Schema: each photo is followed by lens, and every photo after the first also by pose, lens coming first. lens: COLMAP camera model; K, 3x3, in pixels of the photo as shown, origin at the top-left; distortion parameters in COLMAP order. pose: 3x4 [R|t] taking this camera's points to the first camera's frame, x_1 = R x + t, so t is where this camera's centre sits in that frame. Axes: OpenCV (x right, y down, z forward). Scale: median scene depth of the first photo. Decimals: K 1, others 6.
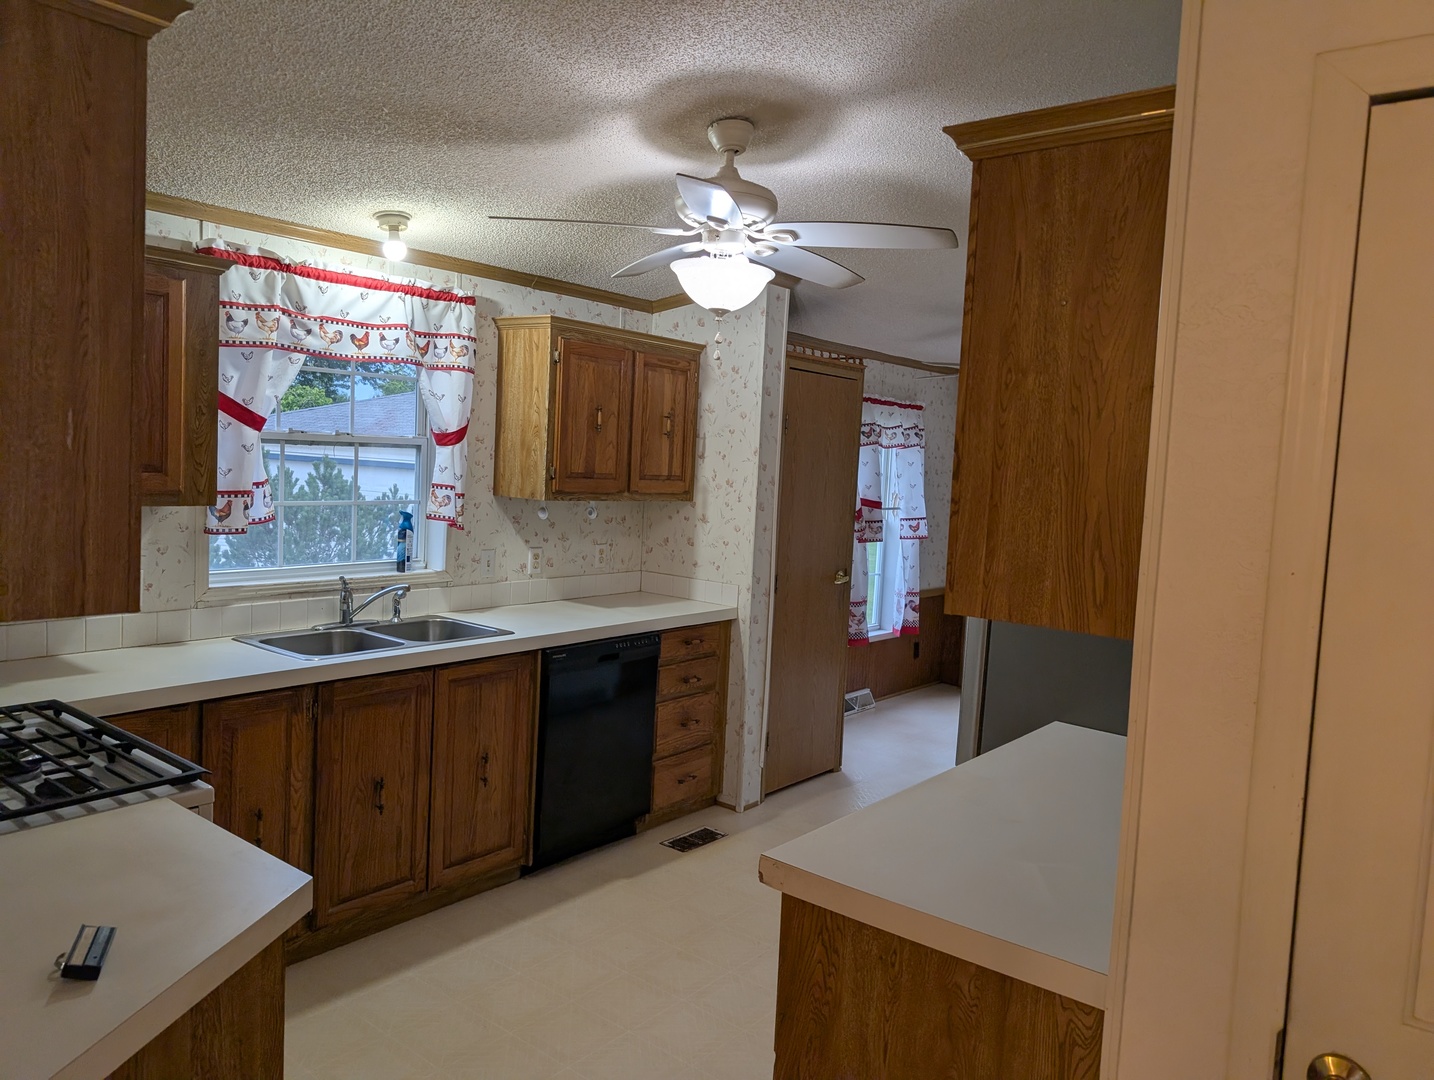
lens RADIAL K [[1025.1, 0, 717.0], [0, 1025.1, 540.0], [0, 0, 1]] dist [0.000418, 0.000036]
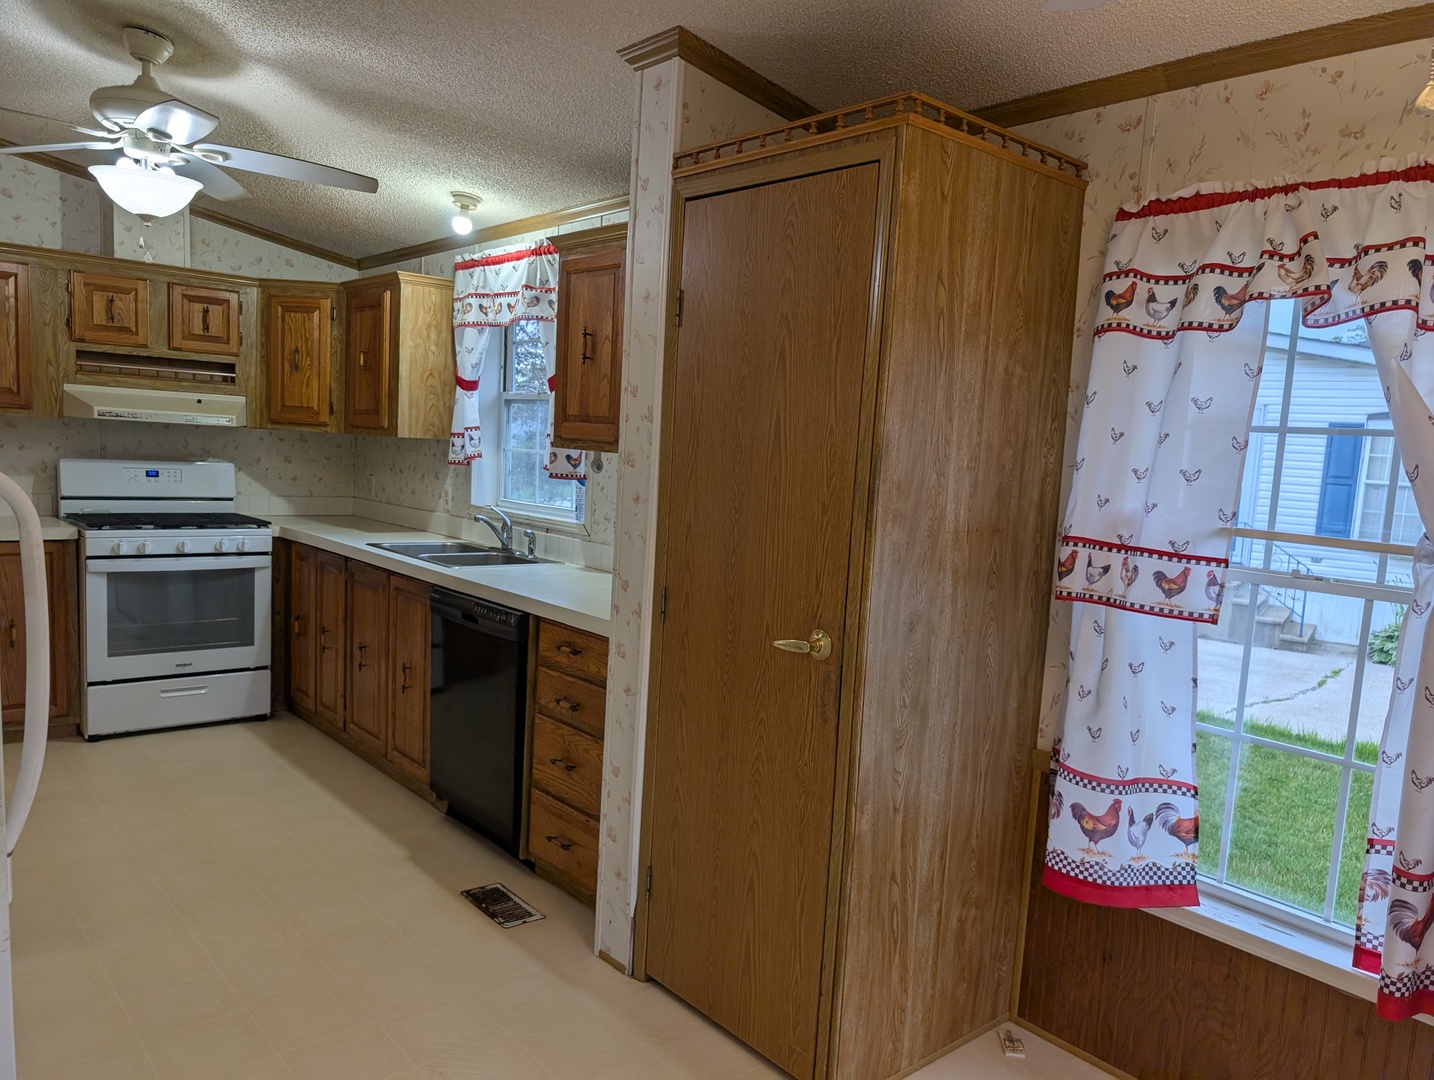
lens RADIAL K [[1014.9, 0, 718.2], [0, 1014.9, 562.0], [0, 0, 1]] dist [-0.002679, -0.000859]
pose [[-0.166327, 0.058664, -0.984324, 0.757562], [-0.145016, 0.985920, 0.083263, -0.037295], [0.975349, 0.156592, -0.155478, 1.427226]]
